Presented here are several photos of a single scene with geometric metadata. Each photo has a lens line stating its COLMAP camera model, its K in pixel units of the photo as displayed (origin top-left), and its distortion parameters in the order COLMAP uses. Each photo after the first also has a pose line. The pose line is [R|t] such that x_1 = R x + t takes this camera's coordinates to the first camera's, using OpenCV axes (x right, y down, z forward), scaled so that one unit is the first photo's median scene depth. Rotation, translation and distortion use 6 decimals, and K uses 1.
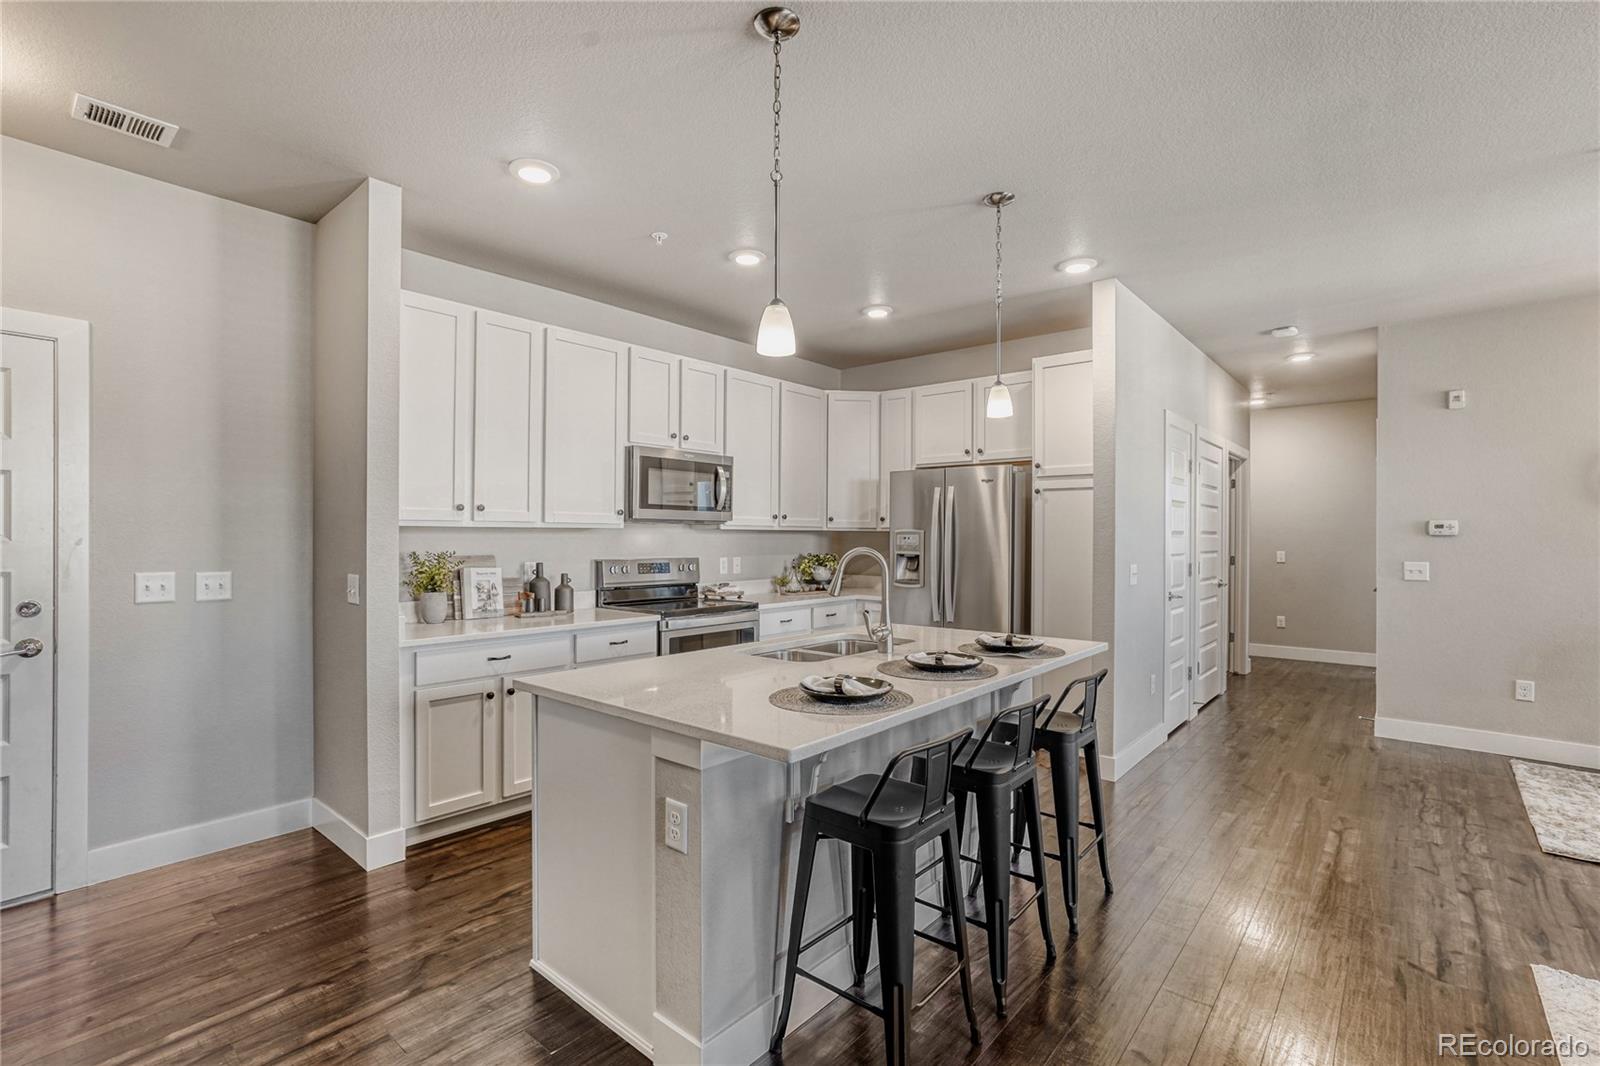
lens RADIAL K [[733.1, 0, 807.2], [0, 733.1, 536.4], [0, 0, 1]] dist [-0.016879, 0.018338]
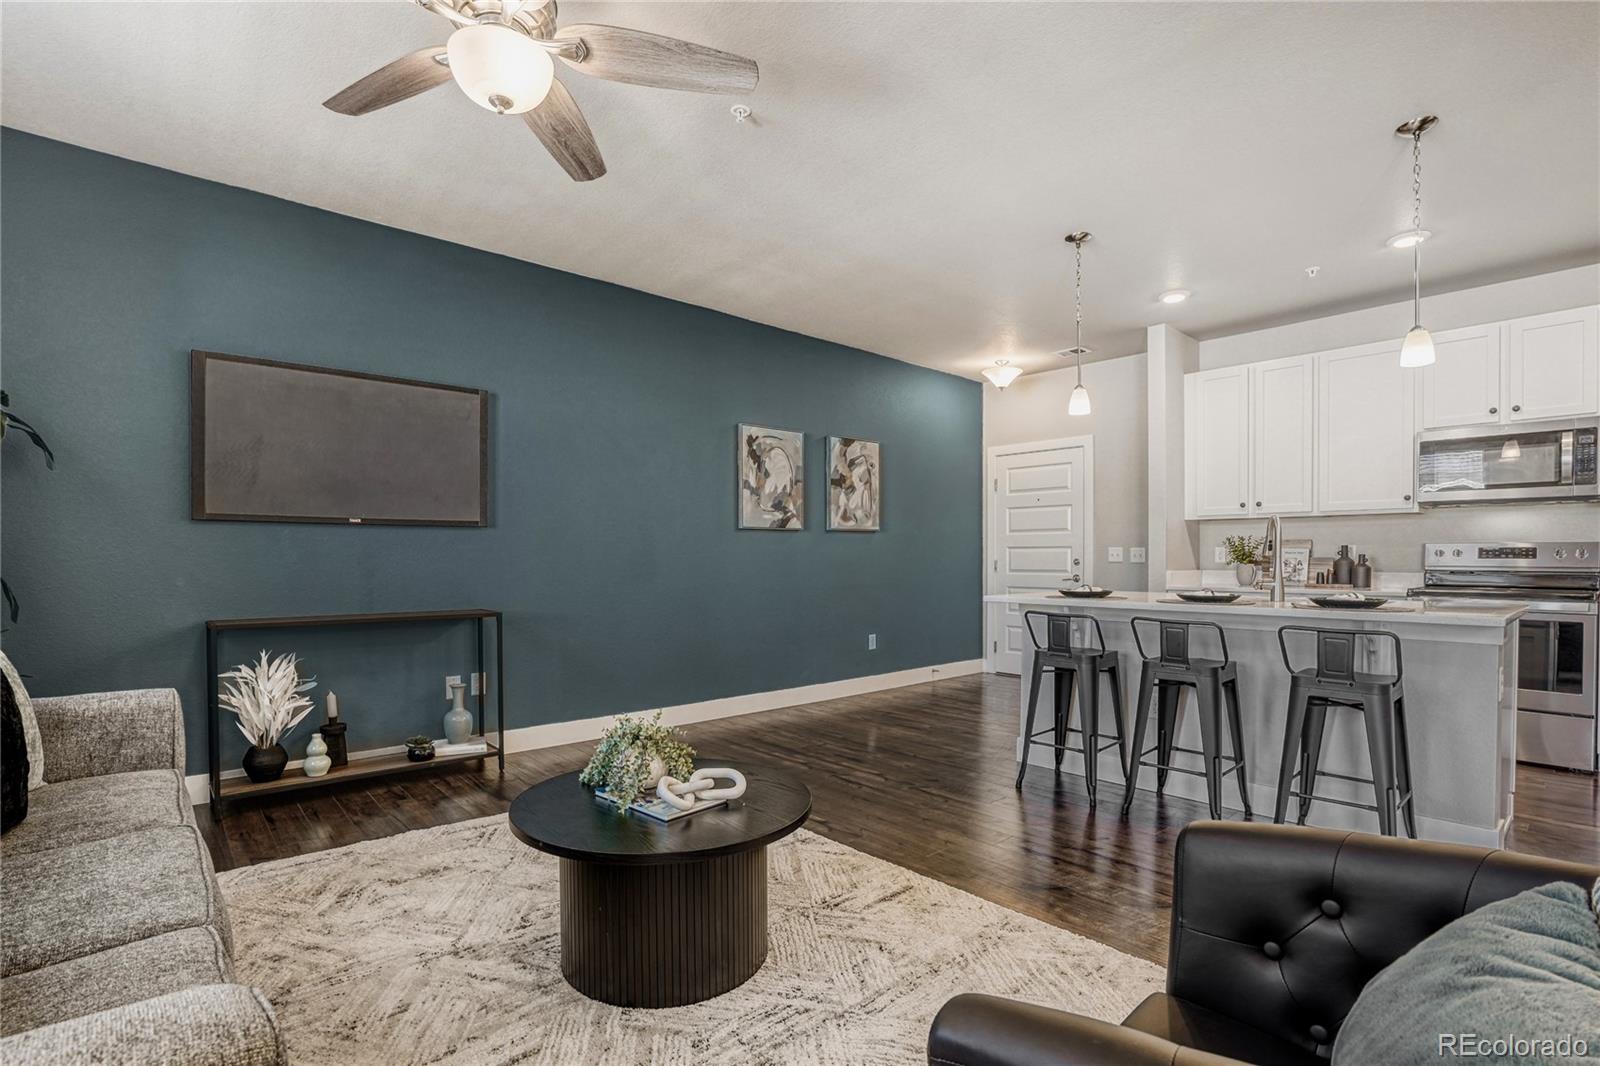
lens RADIAL K [[776.4, 0, 815.2], [0, 776.4, 562.3], [0, 0, 1]] dist [-0.000118, 0.001117]
pose [[-0.093739, 0.000355, -0.995597, 0.971722], [-0.001659, 0.999998, 0.000513, 0.063648], [0.995595, 0.001700, -0.093738, 0.247955]]
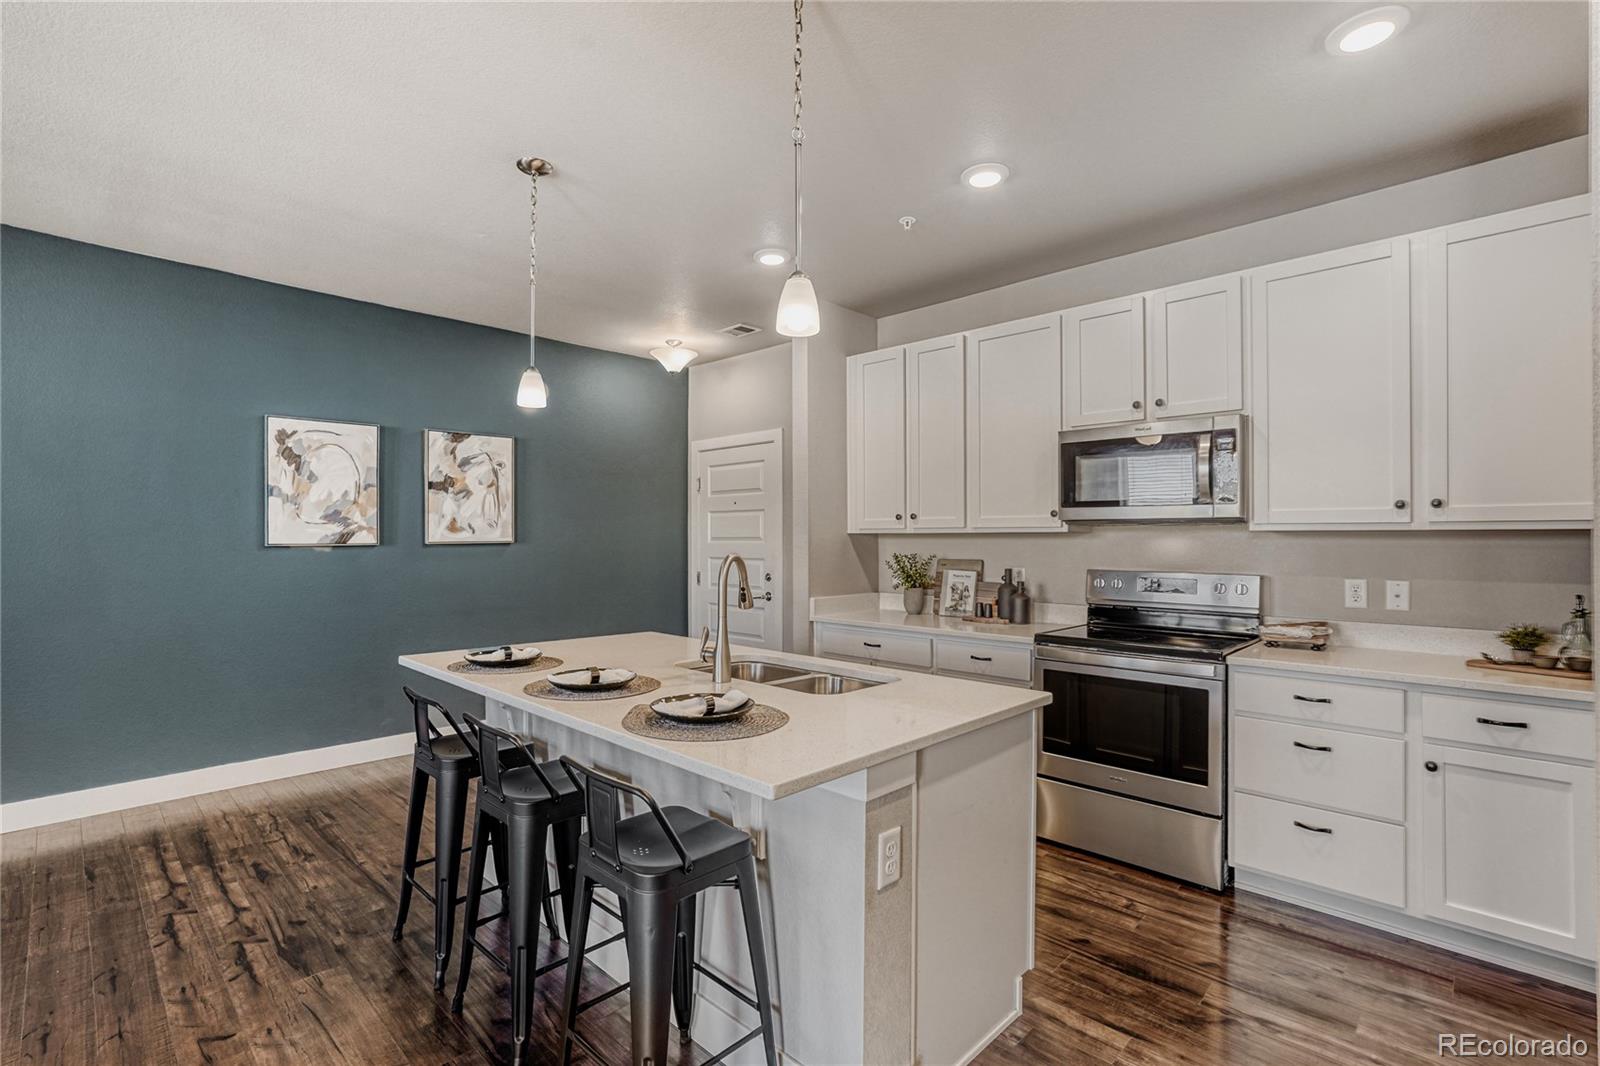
lens RADIAL K [[747.7, 0, 803.4], [0, 747.7, 535.0], [0, 0, 1]] dist [-0.030398, 0.021913]
pose [[-0.063256, -0.008499, -0.997961, 0.629836], [-0.001737, 0.999963, -0.008406, -0.000275], [0.997996, 0.001202, -0.063269, 0.777489]]
